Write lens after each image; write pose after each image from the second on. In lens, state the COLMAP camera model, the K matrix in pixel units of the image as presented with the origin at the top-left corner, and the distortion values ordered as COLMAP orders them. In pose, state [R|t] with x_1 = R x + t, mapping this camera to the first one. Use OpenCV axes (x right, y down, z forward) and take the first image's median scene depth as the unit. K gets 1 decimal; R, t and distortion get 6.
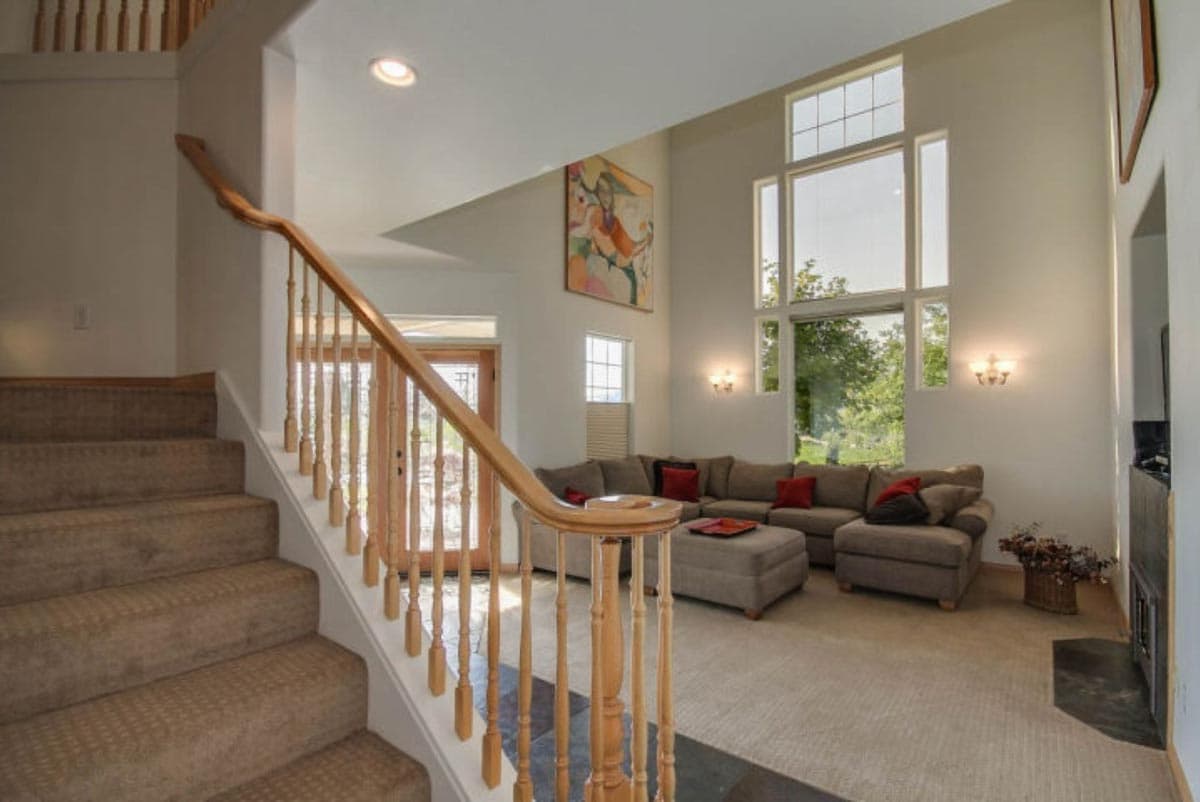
lens RADIAL K [[560.3, 0, 602.1], [0, 560.3, 405.2], [0, 0, 1]] dist [0.002107, -0.007486]
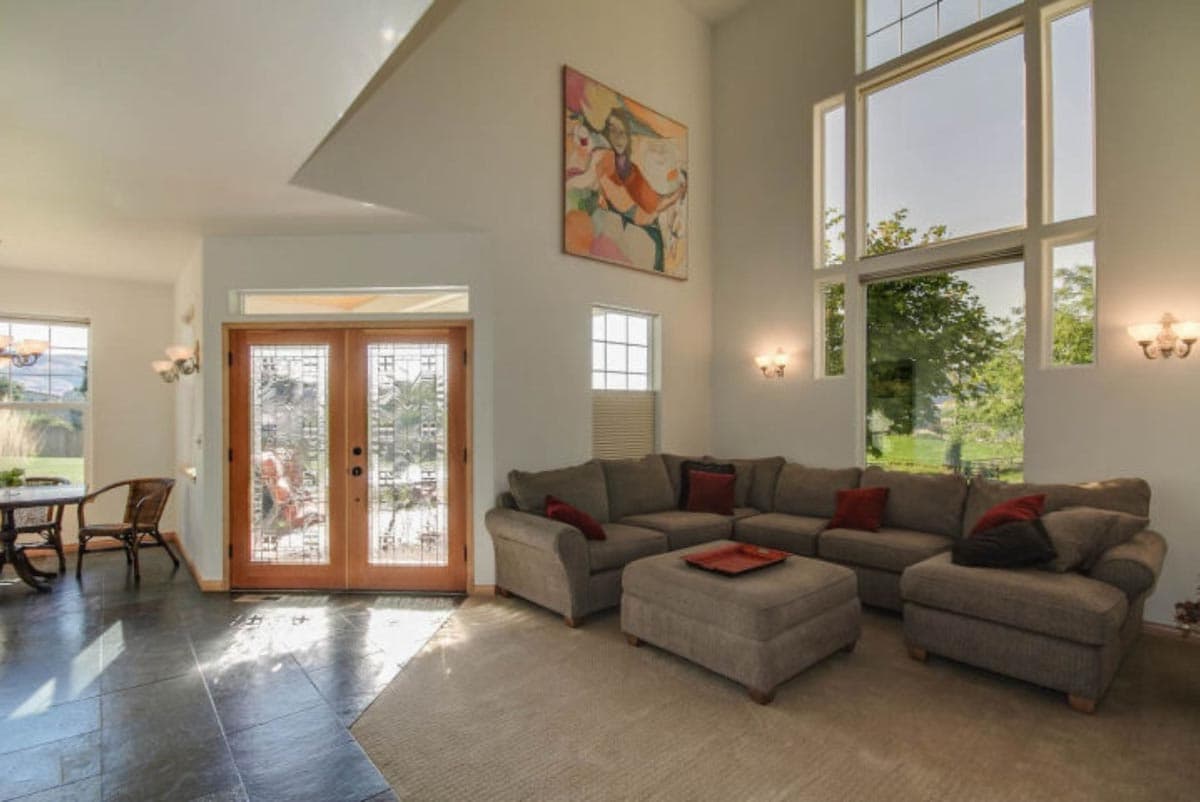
lens RADIAL K [[560.3, 0, 596.4], [0, 560.3, 408.0], [0, 0, 1]] dist [0.002107, -0.007486]
pose [[0.983394, -0.001864, -0.181472, 0.126447], [0.005445, 0.999800, 0.019236, 0.005433], [0.181400, -0.019905, 0.983208, 0.189794]]
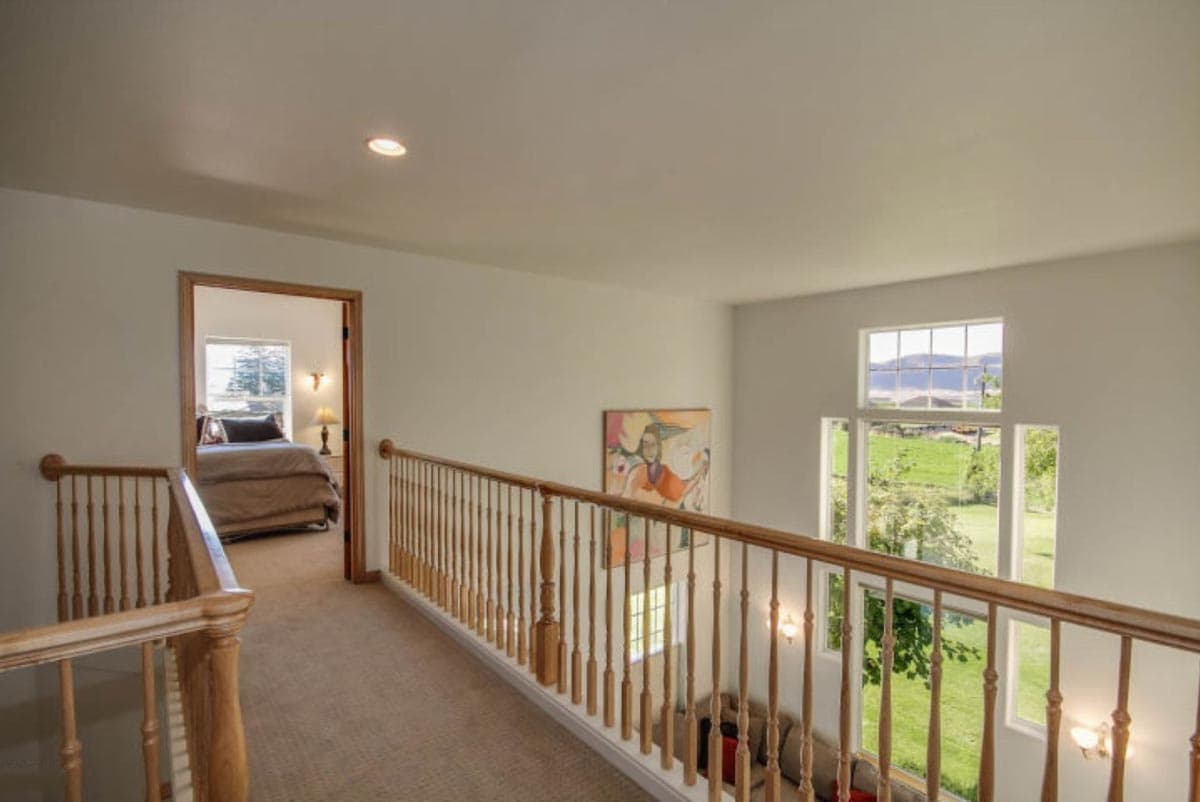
lens RADIAL K [[560.3, 0, 597.4], [0, 560.3, 409.2], [0, 0, 1]] dist [0.002107, -0.007486]
pose [[0.976772, 0.006217, -0.214192, 0.125342], [0.003031, 0.999078, 0.042821, -0.501395], [0.214260, -0.042476, 0.975853, 0.061211]]
